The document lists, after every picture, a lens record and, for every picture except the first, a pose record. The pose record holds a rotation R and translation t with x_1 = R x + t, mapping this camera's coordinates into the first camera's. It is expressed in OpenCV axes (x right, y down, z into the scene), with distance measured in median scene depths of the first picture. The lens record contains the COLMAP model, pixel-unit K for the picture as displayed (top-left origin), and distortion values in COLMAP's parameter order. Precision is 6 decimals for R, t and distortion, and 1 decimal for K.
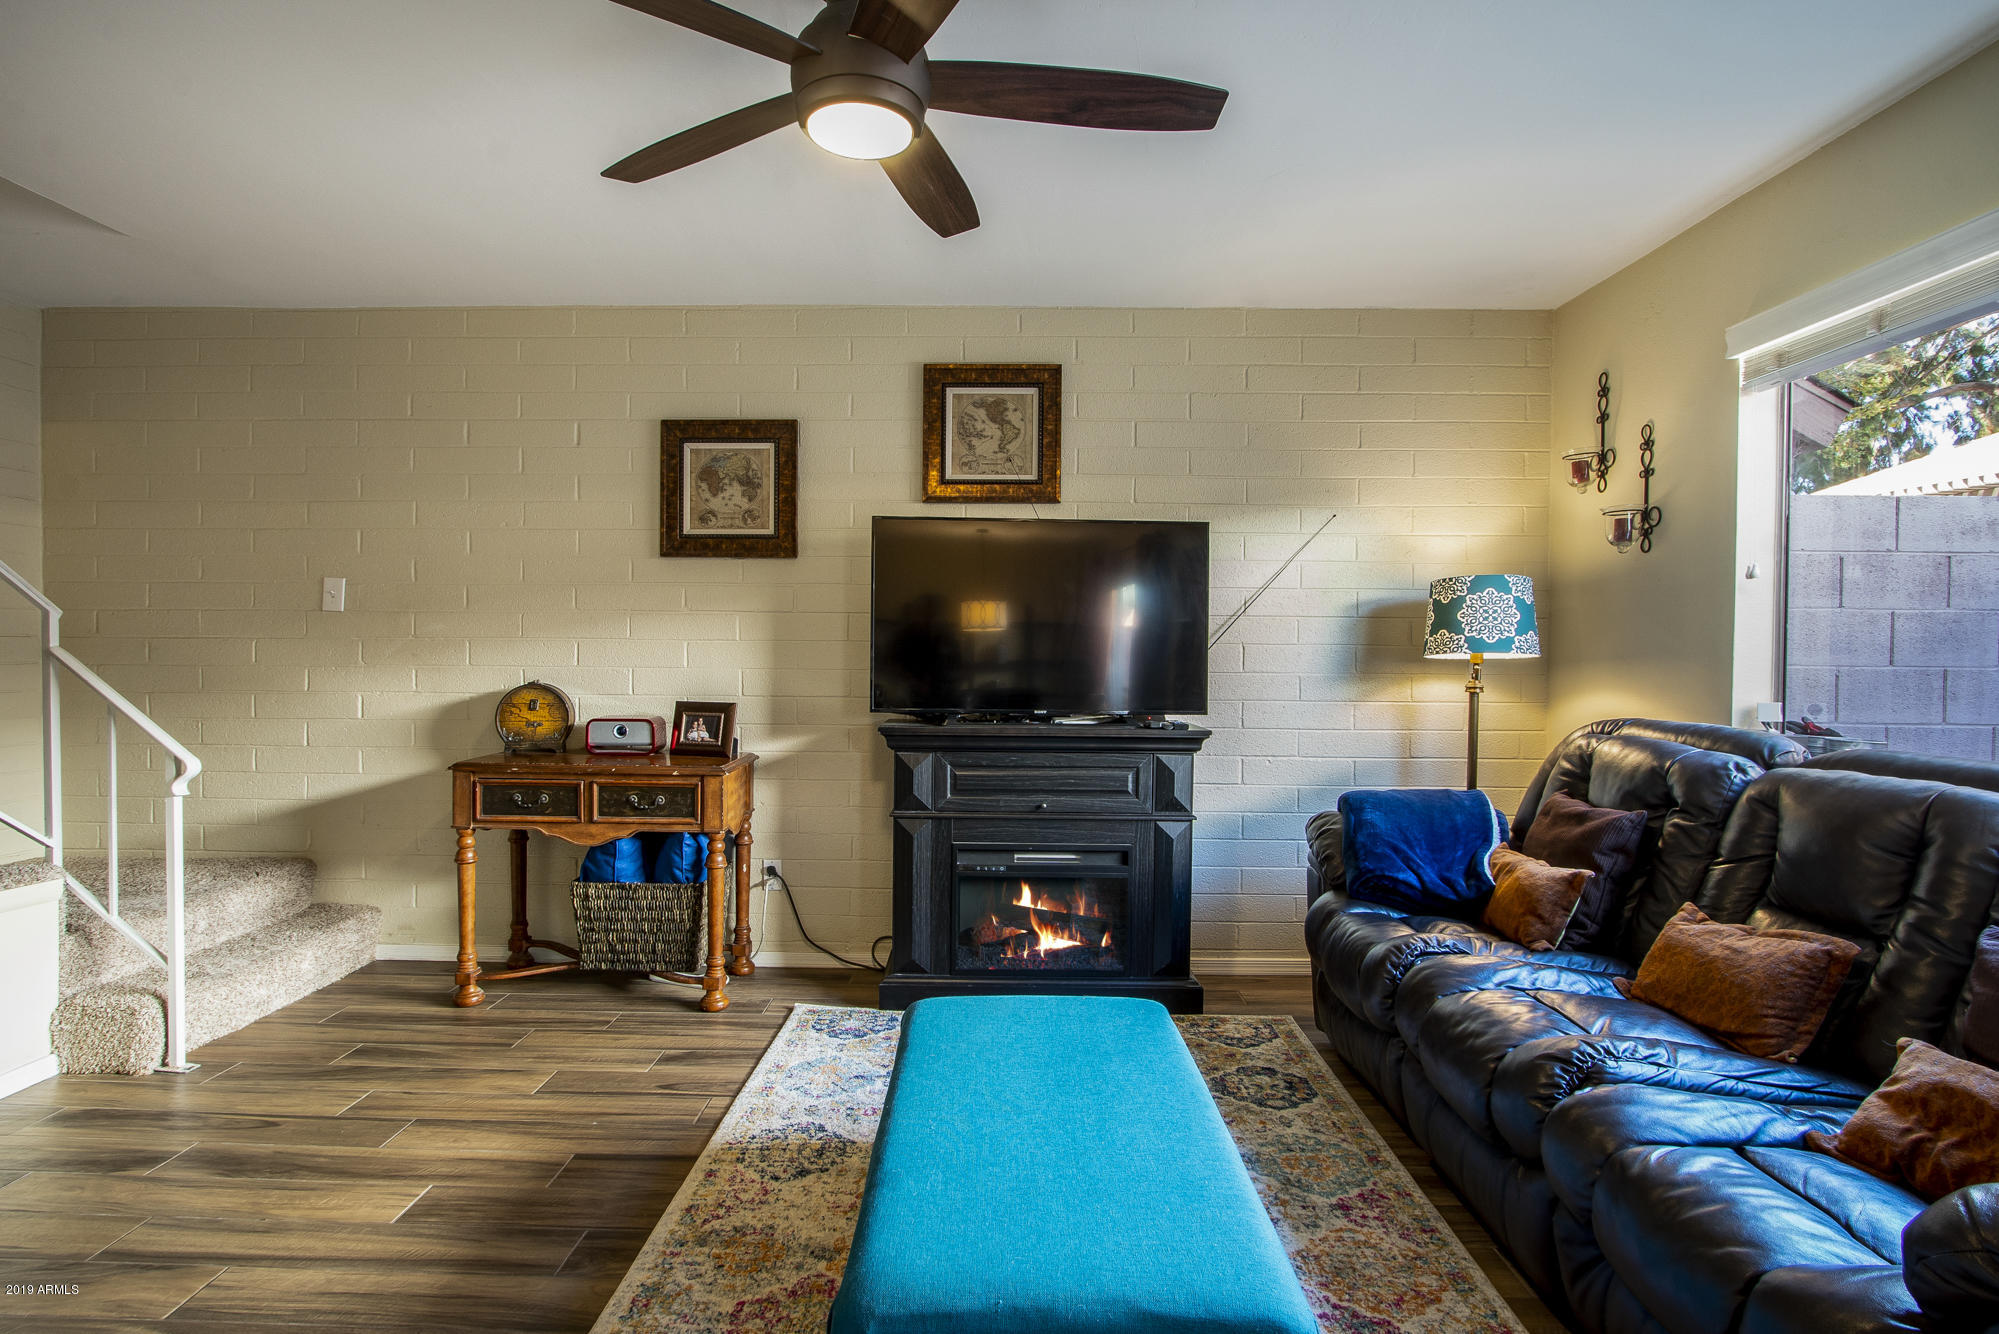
lens RADIAL K [[1006.5, 0, 982.4], [0, 1006.5, 660.0], [0, 0, 1]] dist [-0.032374, 0.016806]
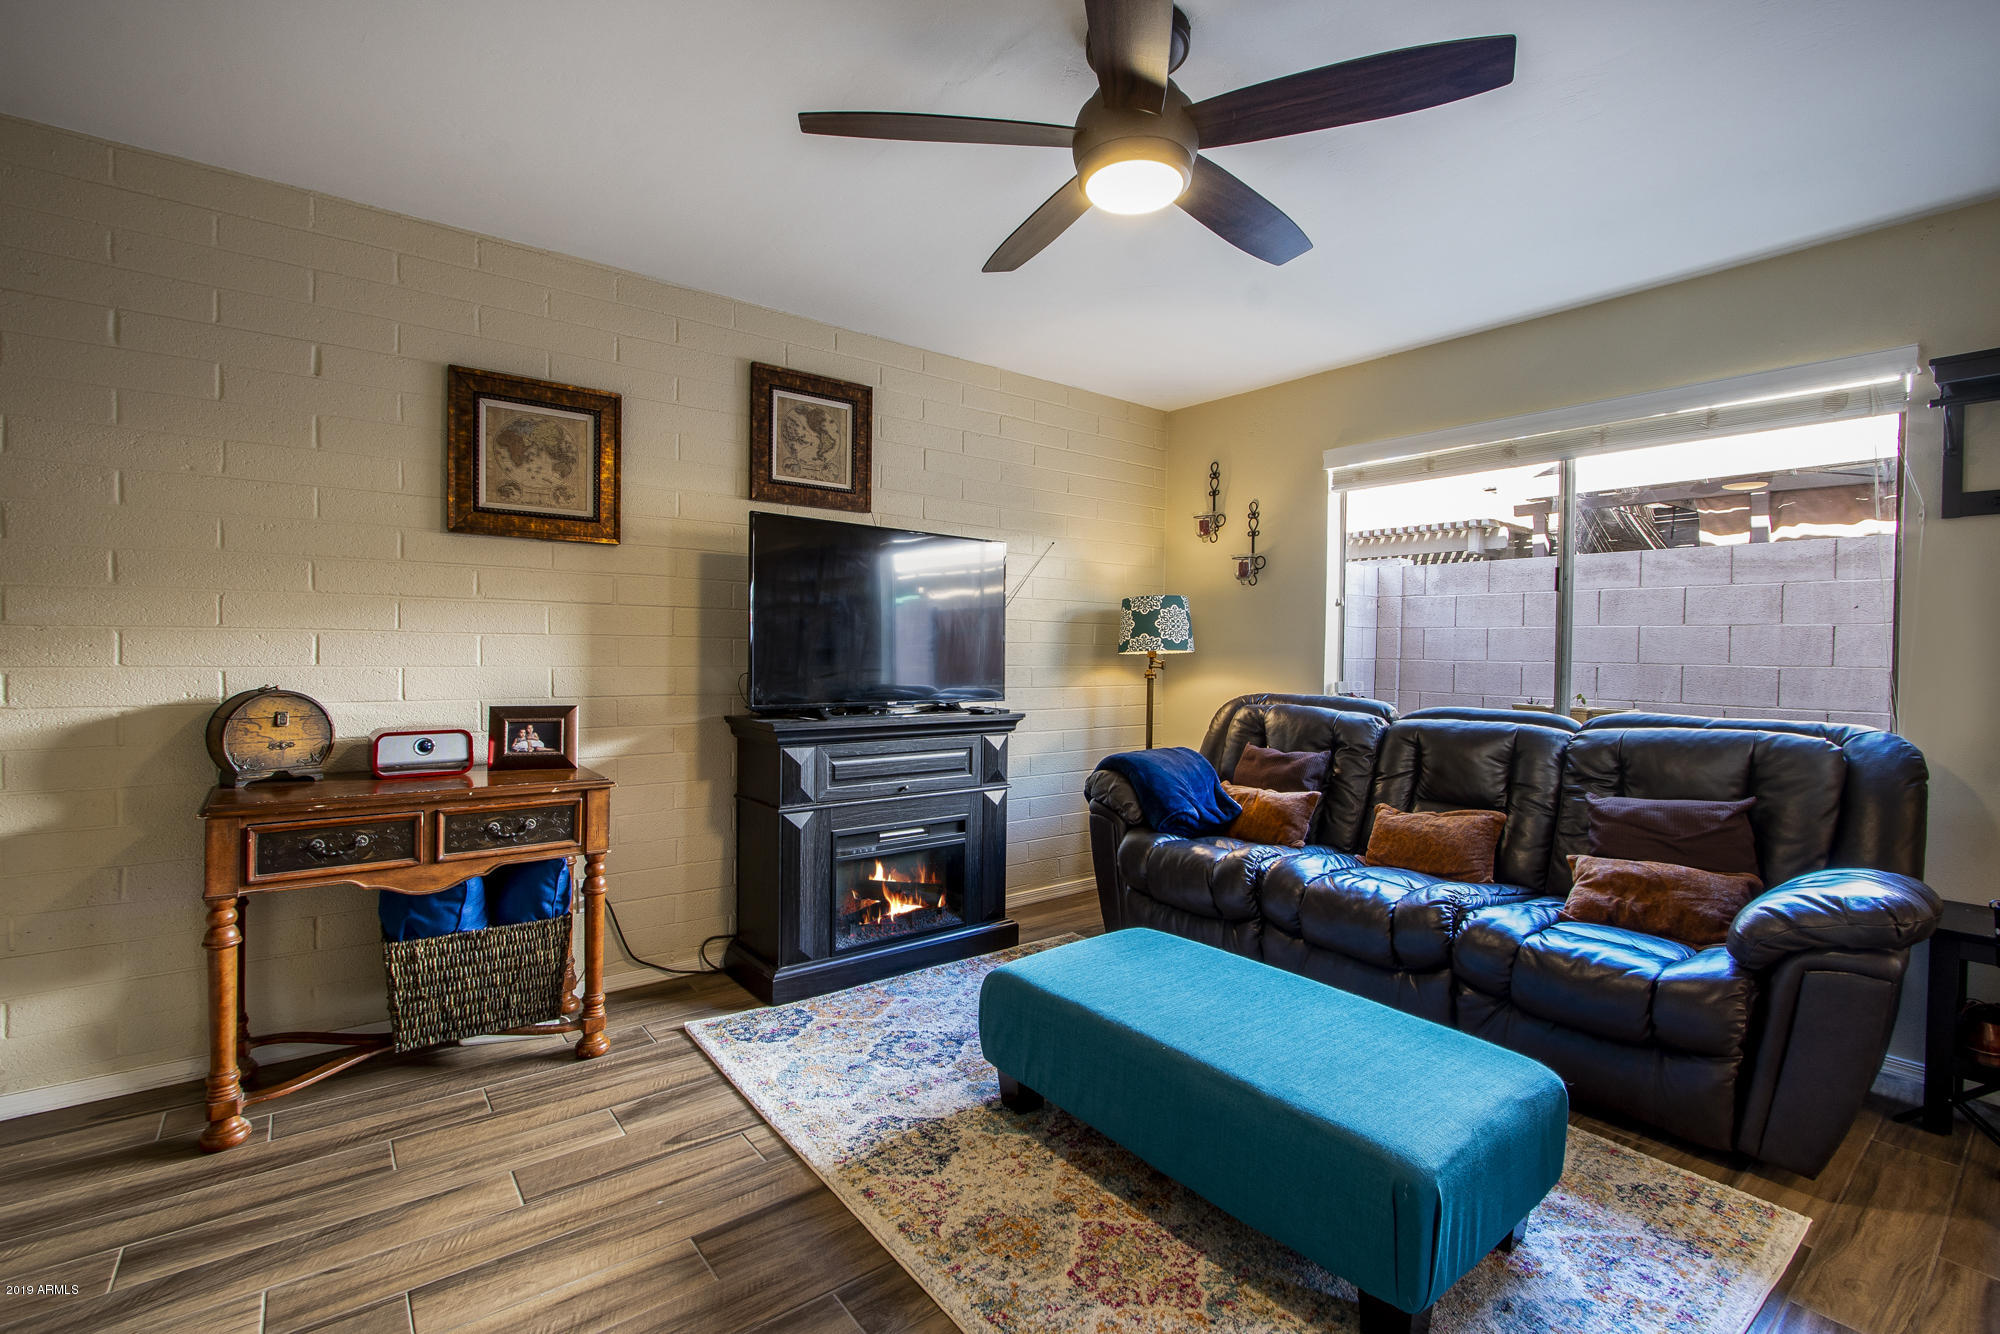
lens RADIAL K [[885.3, 0, 989.6], [0, 885.3, 657.1], [0, 0, 1]] dist [-0.024562, 0.006752]
pose [[0.779241, -0.004452, 0.626708, -0.470315], [-0.001853, 0.999954, 0.009408, -0.008413], [-0.626722, -0.008492, 0.779197, 0.177071]]
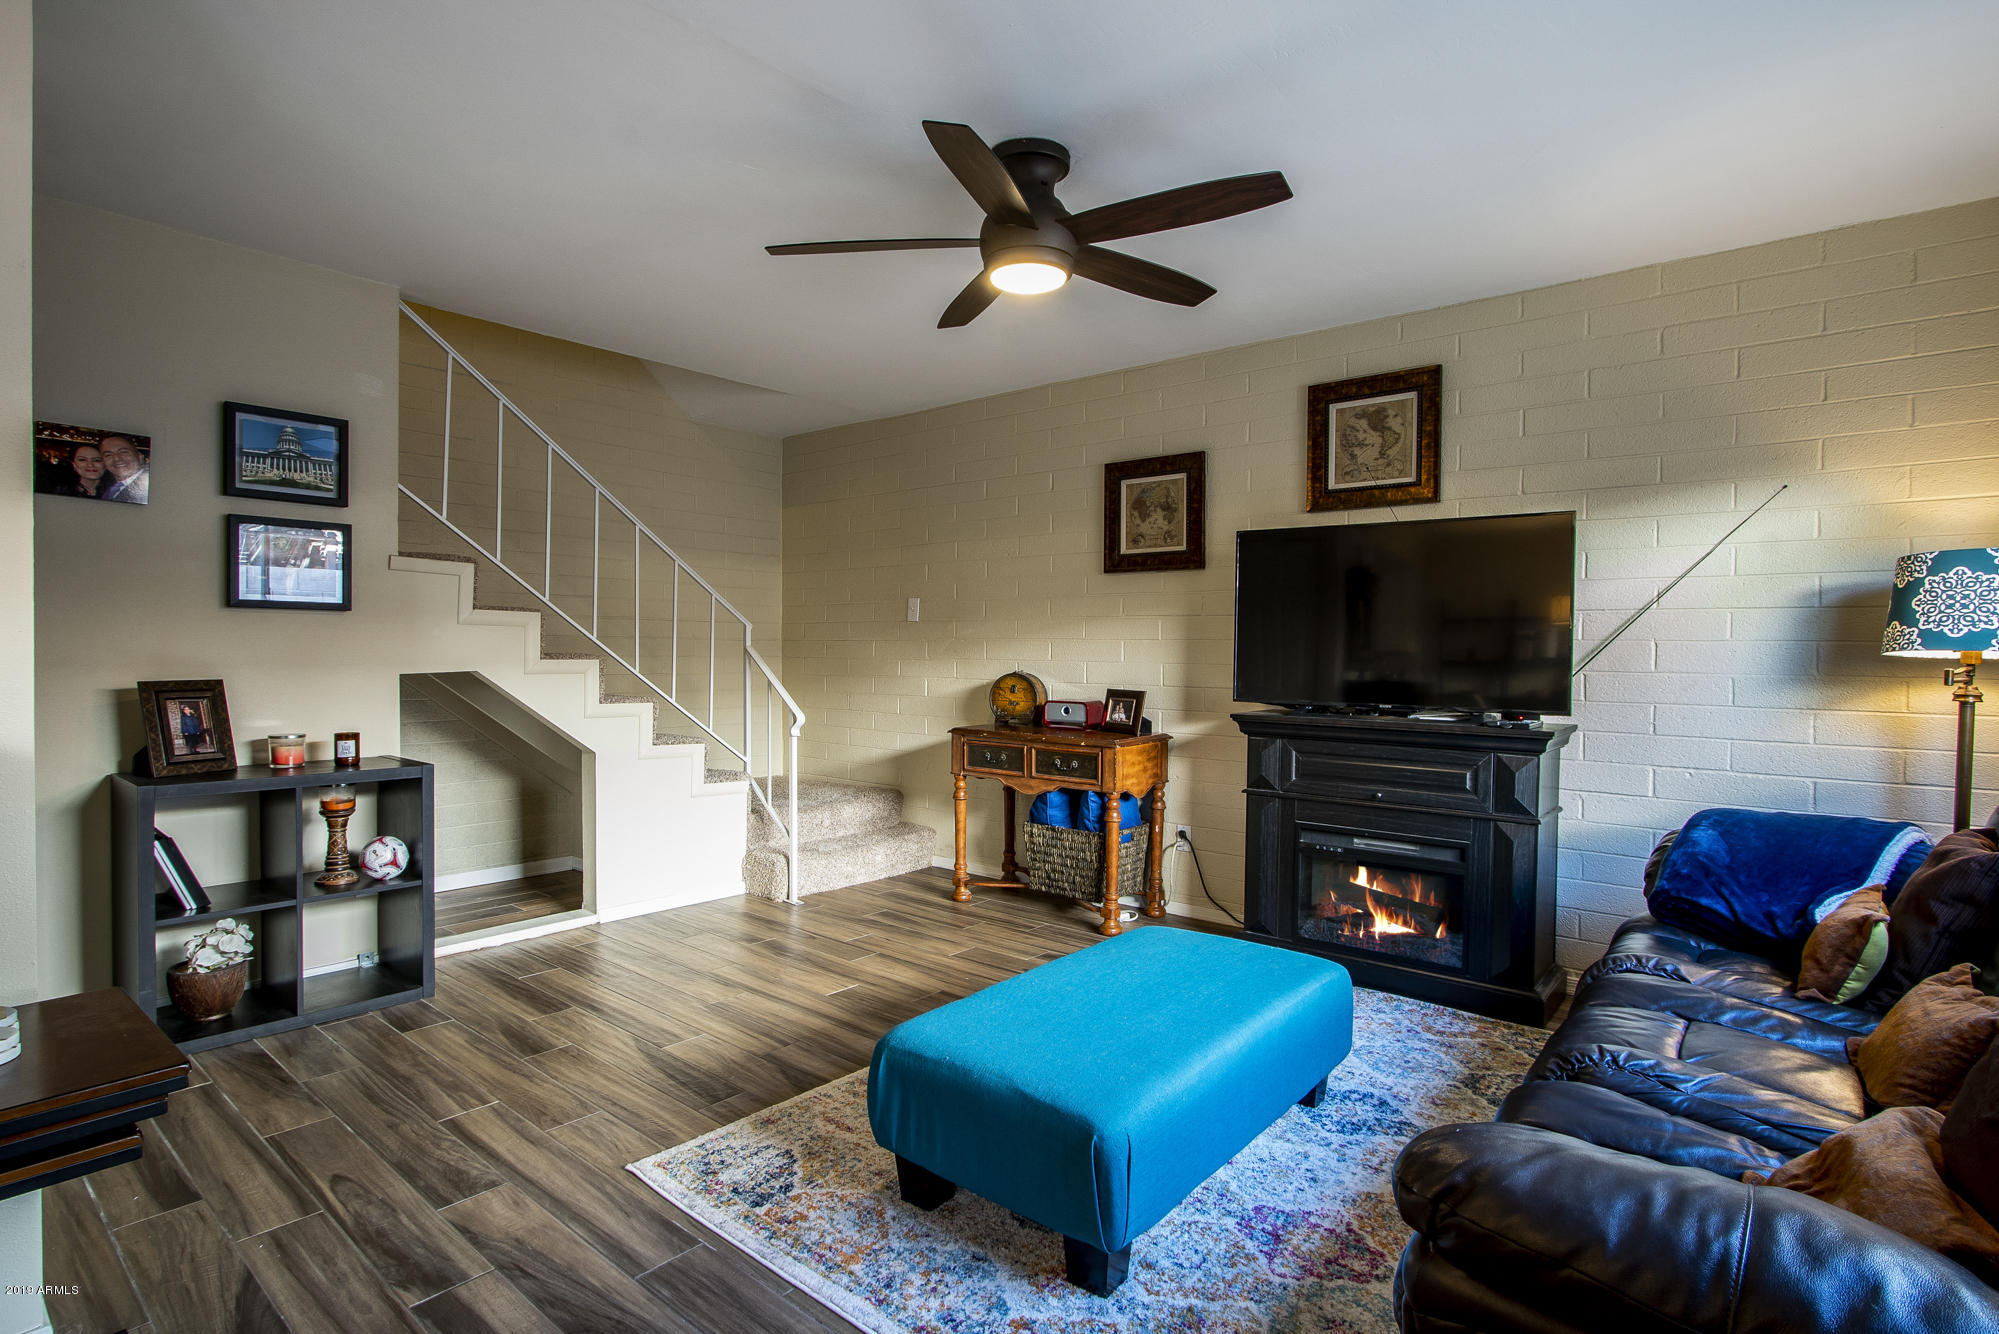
lens RADIAL K [[1006.5, 0, 982.4], [0, 1006.5, 660.0], [0, 0, 1]] dist [-0.032374, 0.016806]
pose [[0.771686, 0.006692, -0.635969, 0.397972], [-0.007420, 0.999971, 0.001518, 0.004662], [0.635961, 0.003547, 0.771713, -0.071302]]
